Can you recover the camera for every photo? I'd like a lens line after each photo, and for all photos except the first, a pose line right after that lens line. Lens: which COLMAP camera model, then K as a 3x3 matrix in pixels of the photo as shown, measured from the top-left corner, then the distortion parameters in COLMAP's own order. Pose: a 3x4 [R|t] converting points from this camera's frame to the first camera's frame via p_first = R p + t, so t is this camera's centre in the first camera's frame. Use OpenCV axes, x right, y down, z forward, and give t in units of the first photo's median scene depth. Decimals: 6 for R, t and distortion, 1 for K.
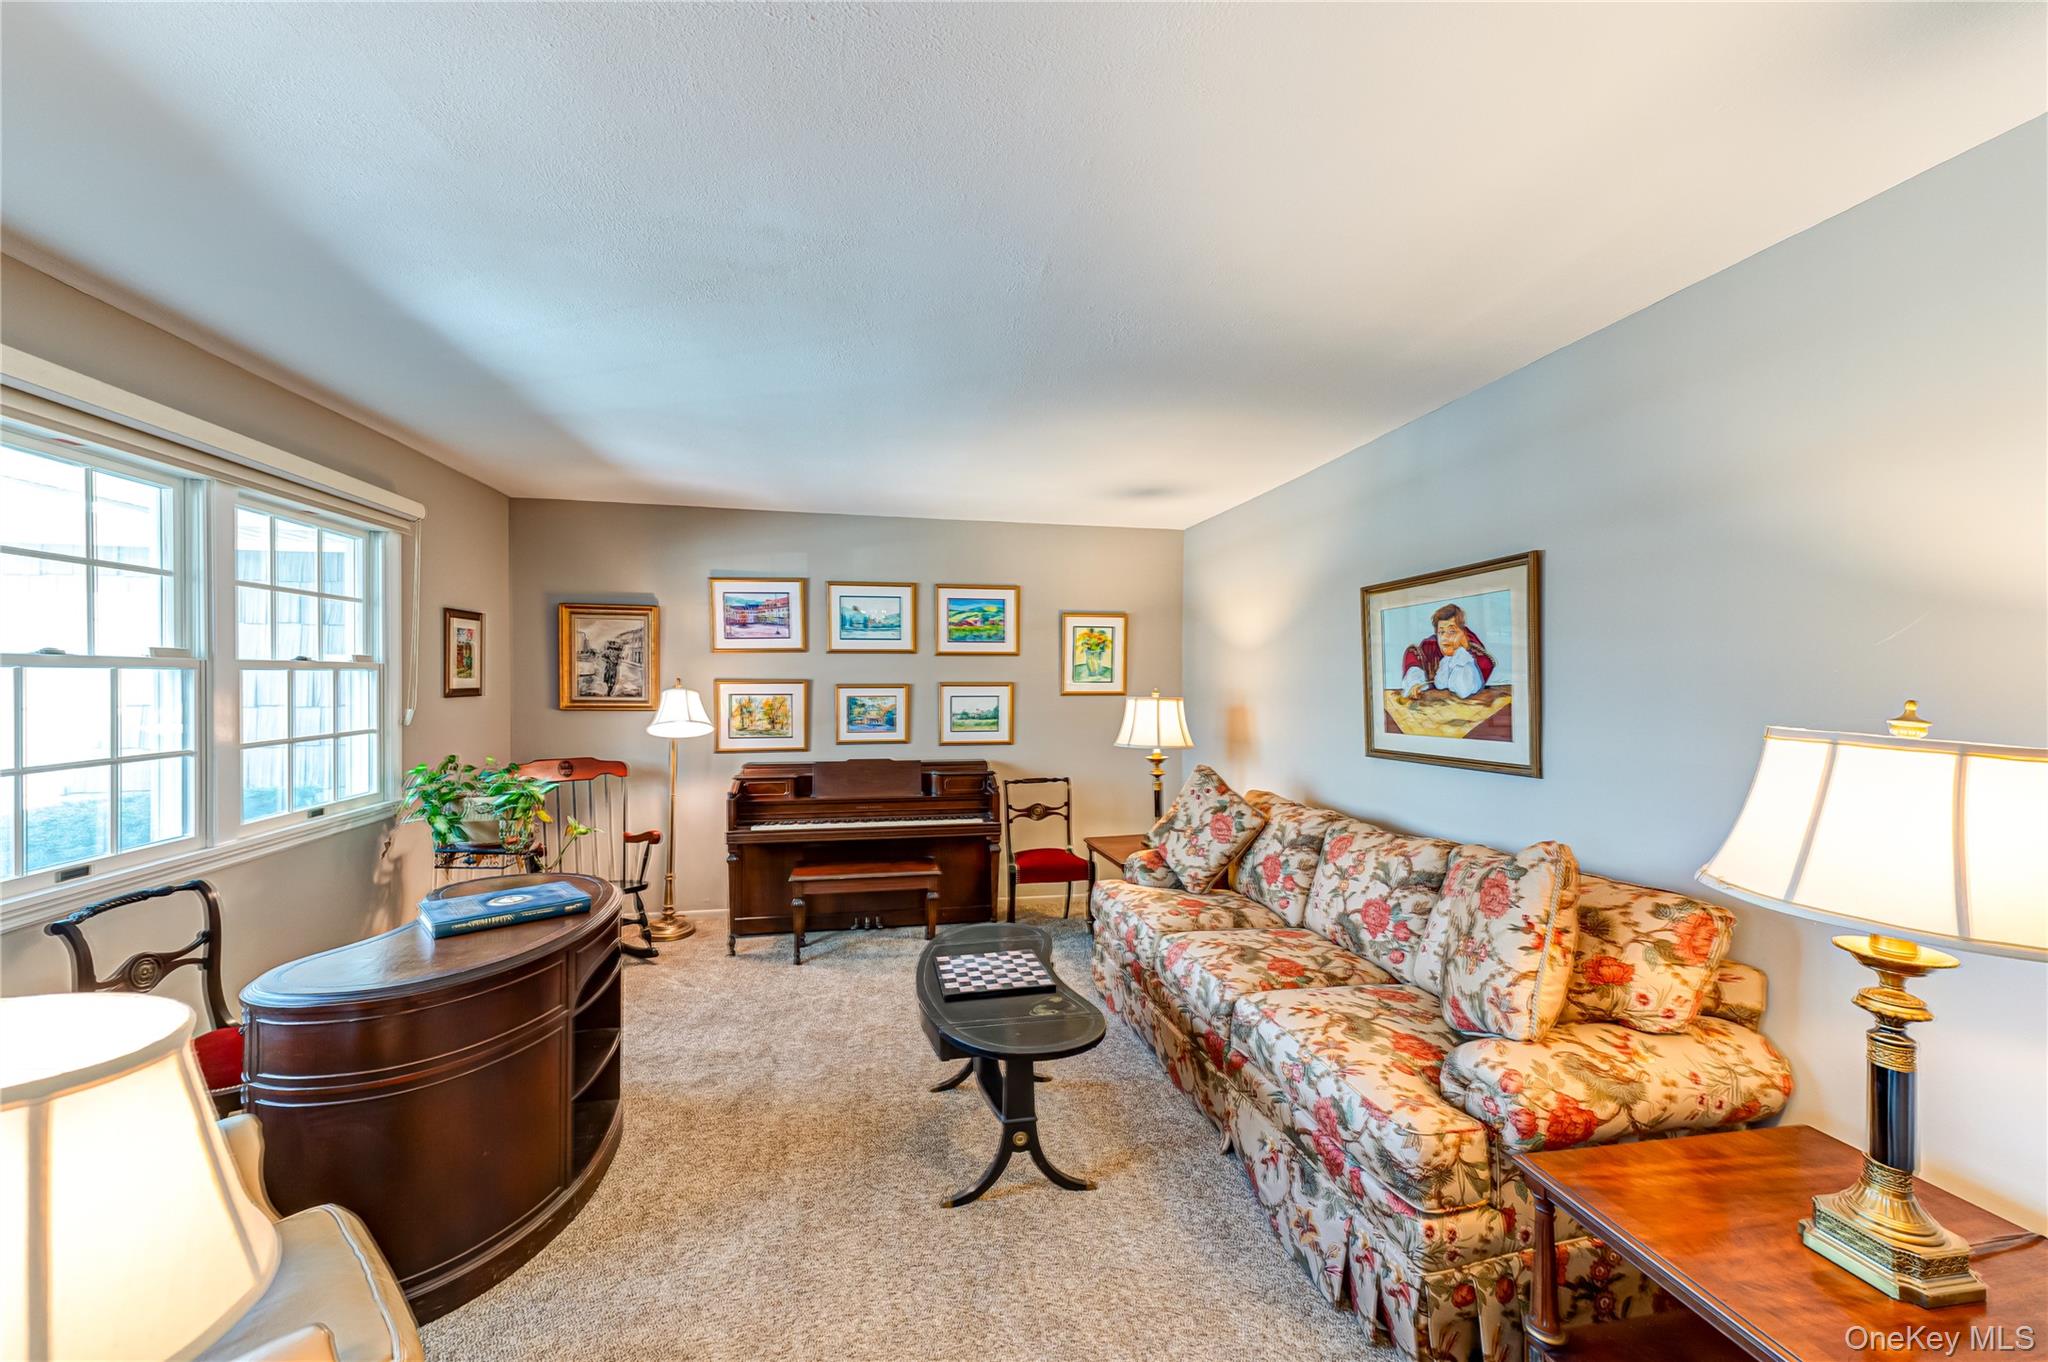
lens RADIAL K [[786.6, 0, 1023.7], [0, 786.6, 689.9], [0, 0, 1]] dist [0.015005, 0.000111]
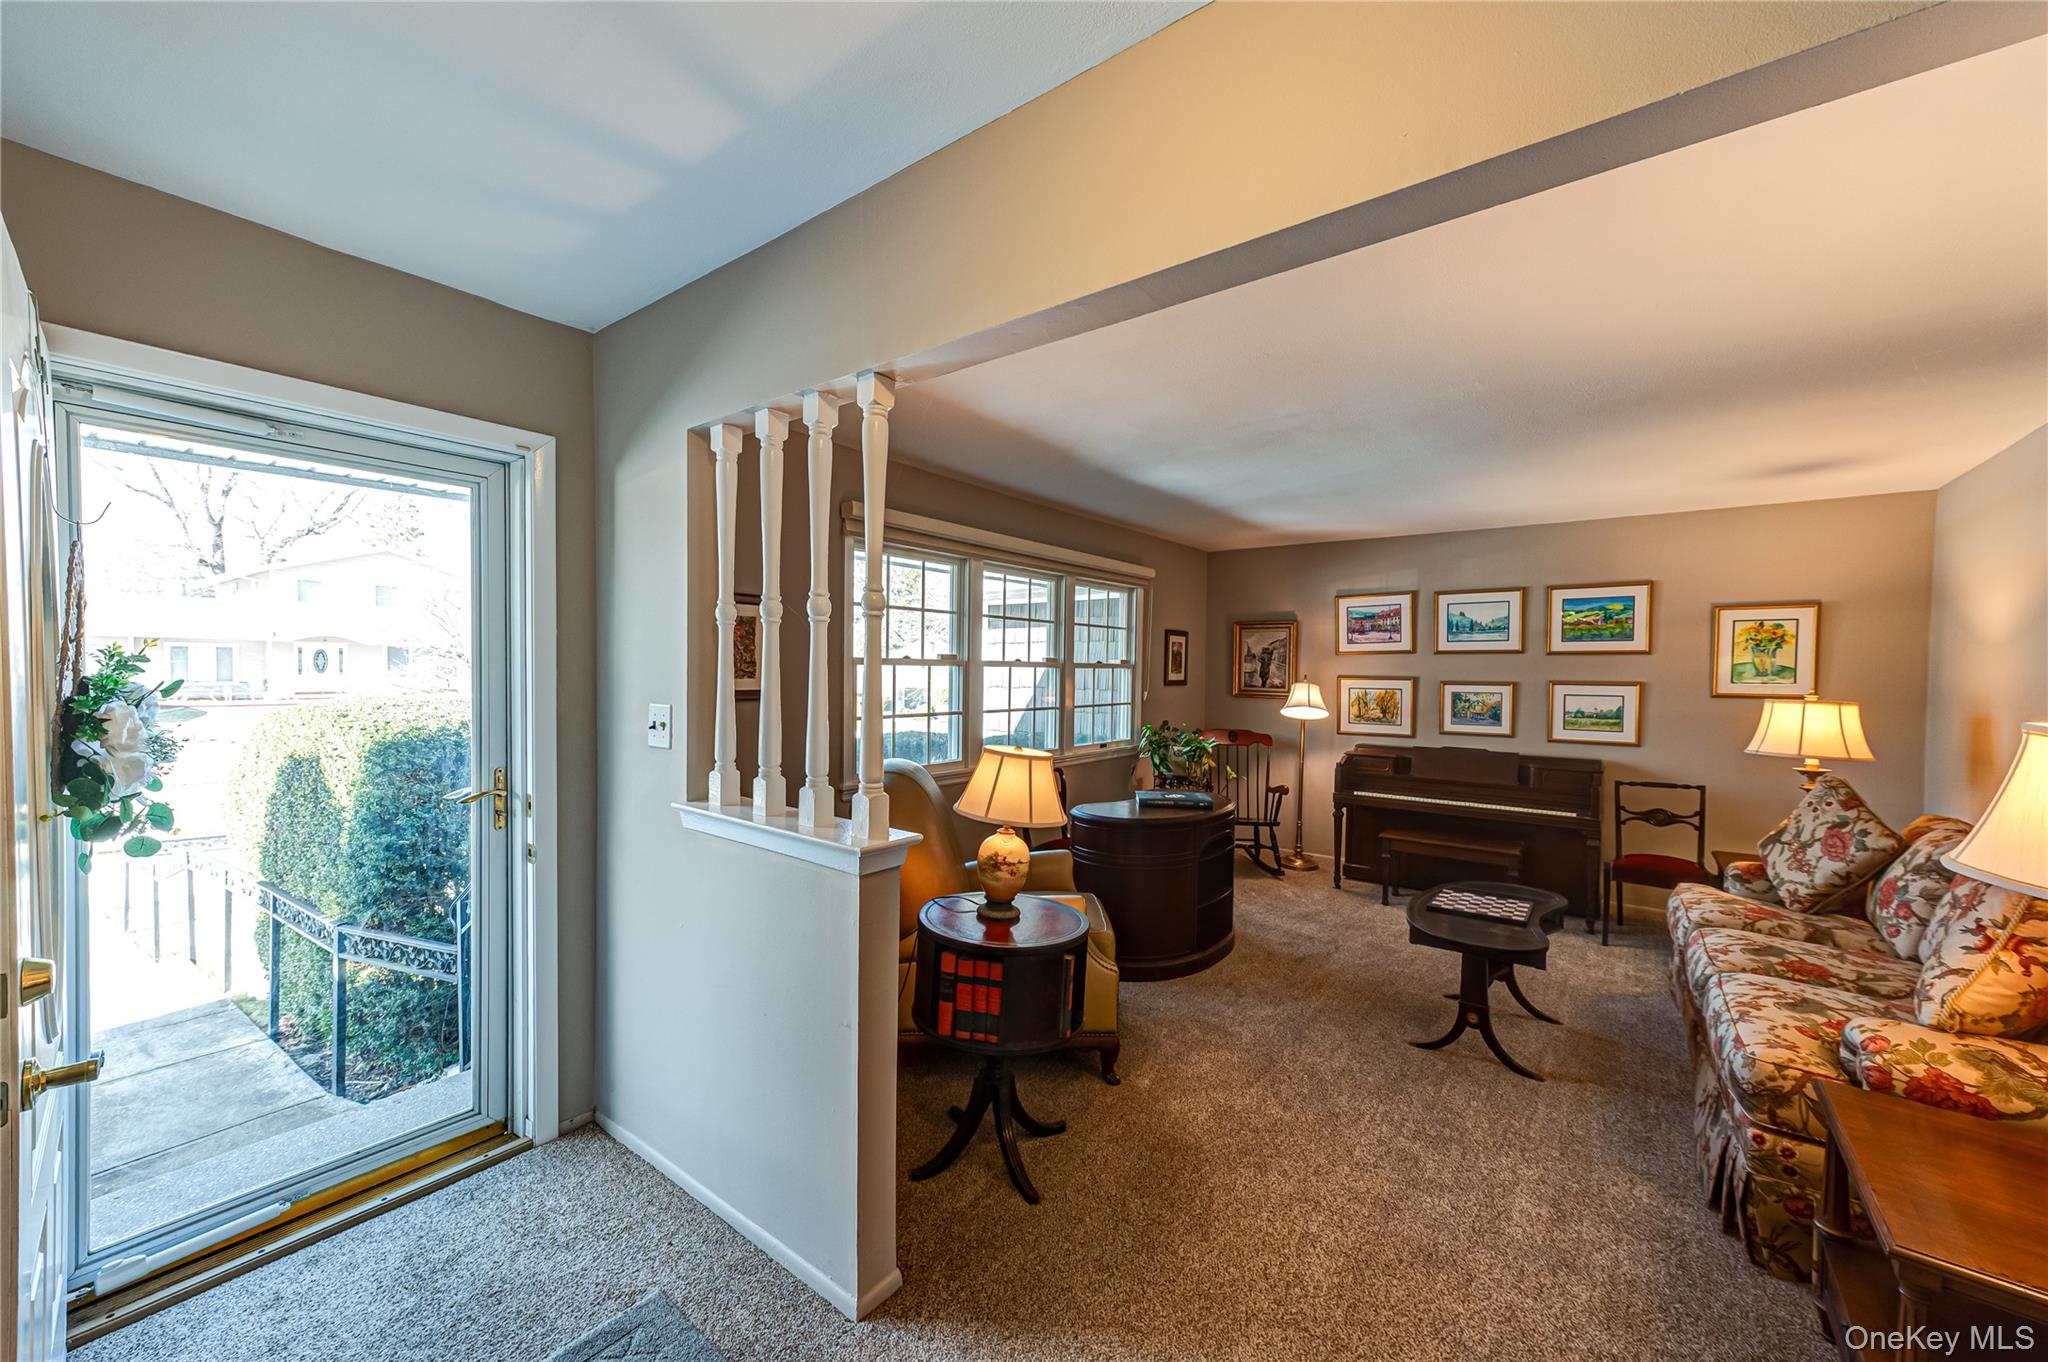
lens RADIAL K [[786.6, 0, 1026.8], [0, 786.6, 683.0], [0, 0, 1]] dist [0.015005, 0.000111]
pose [[0.659931, 0.015742, -0.751161, 0.314277], [-0.020967, 0.999777, 0.002532, 0.007175], [0.751033, 0.014079, 0.660114, -0.293239]]
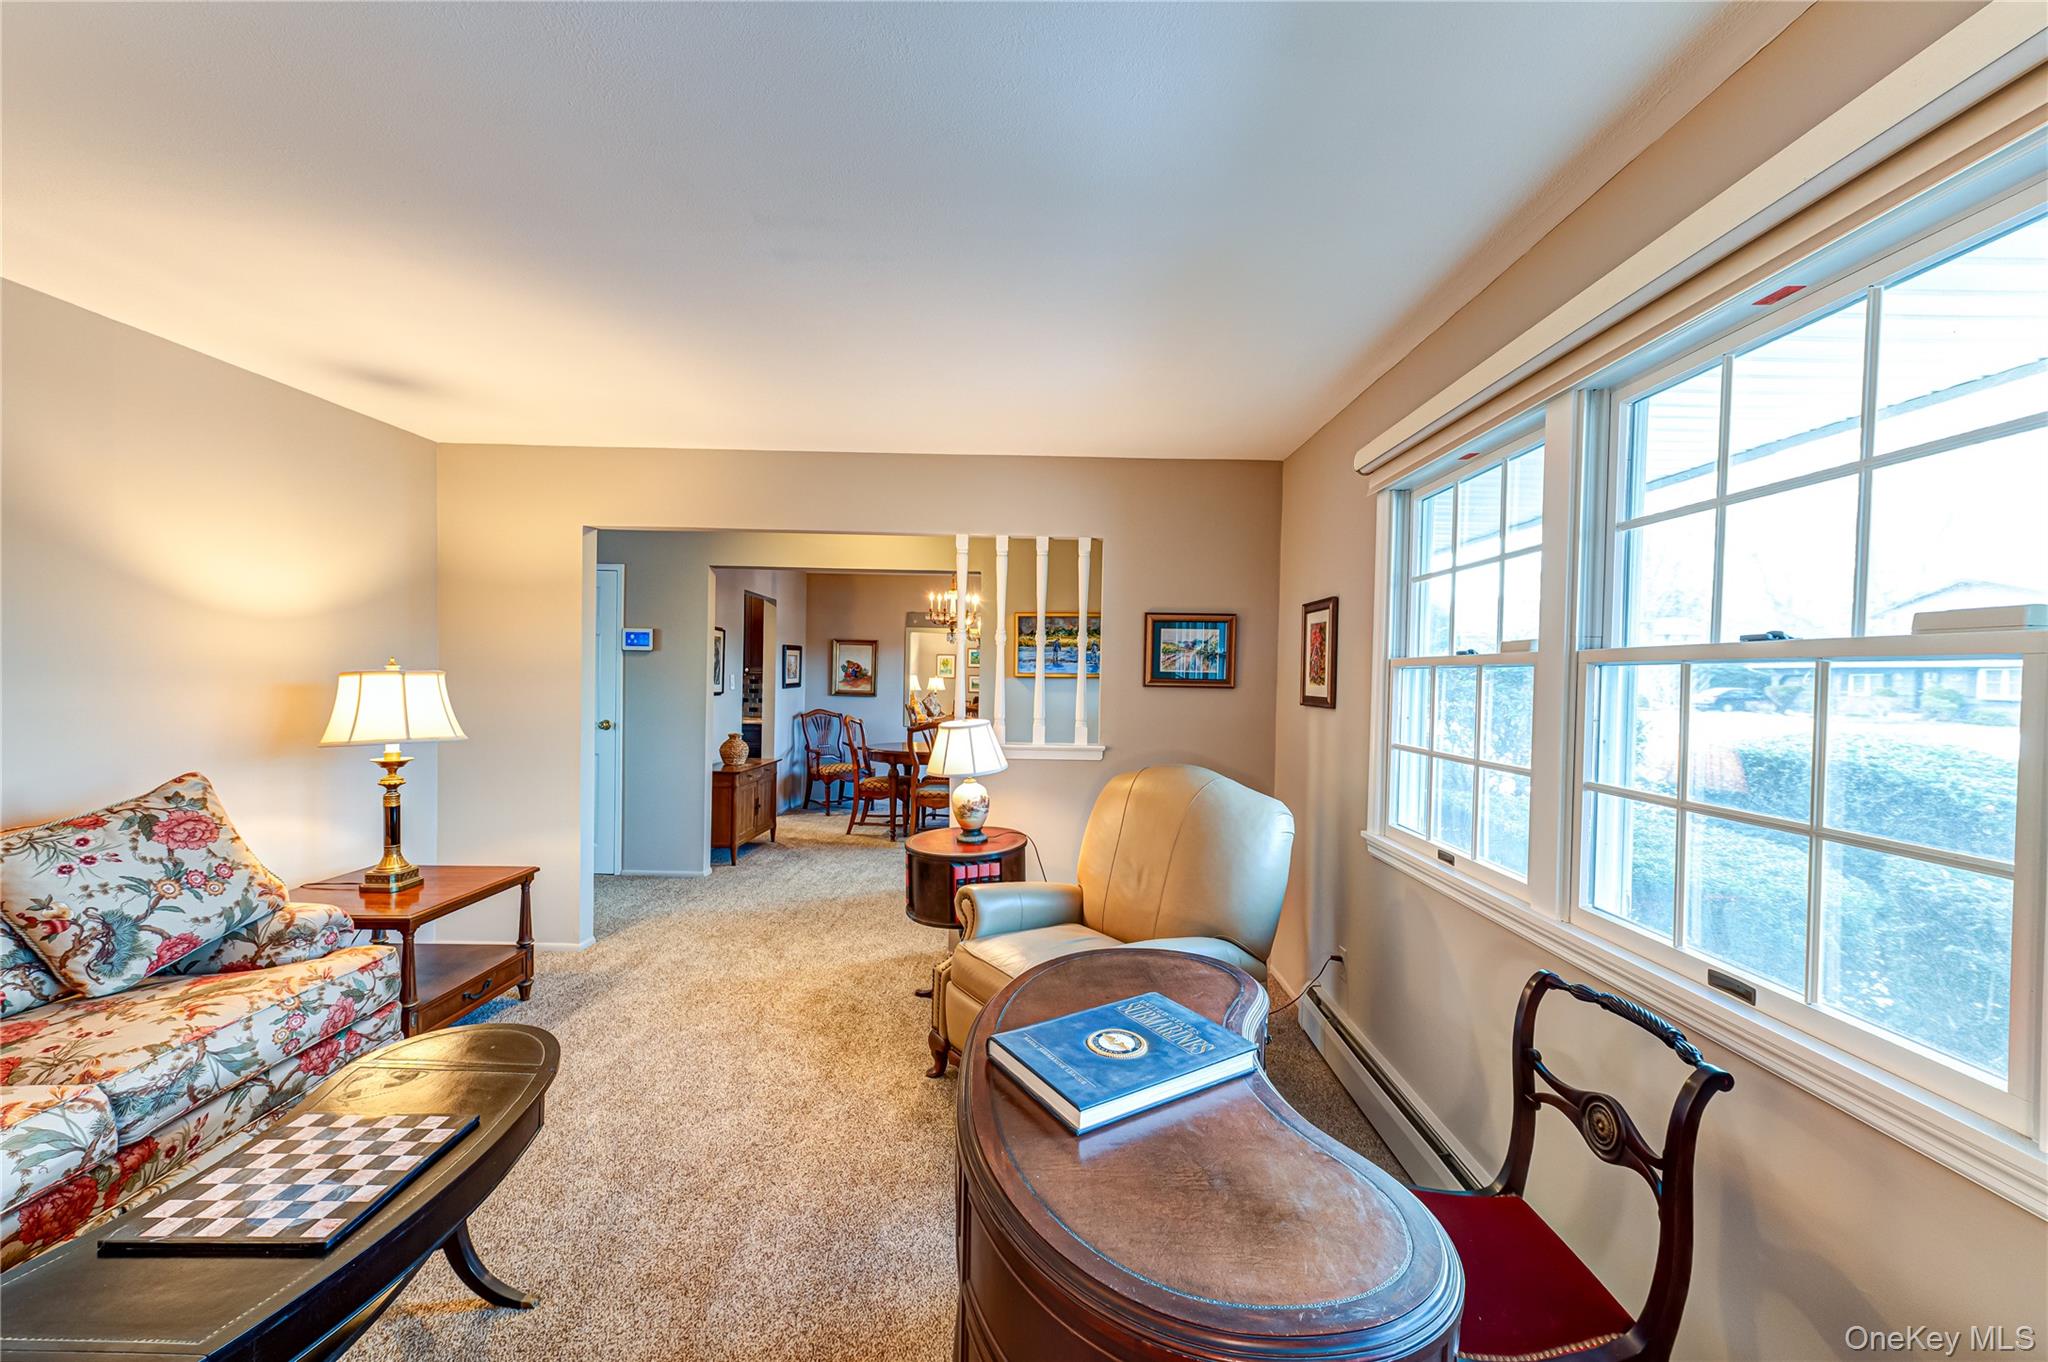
lens RADIAL K [[786.6, 0, 1039.8], [0, 786.6, 686.2], [0, 0, 1]] dist [0.015005, 0.000111]
pose [[-0.985492, -0.015031, 0.169056, -0.479695], [-0.011421, 0.999686, 0.022305, -0.014633], [-0.169338, 0.020050, -0.985354, 1.076364]]
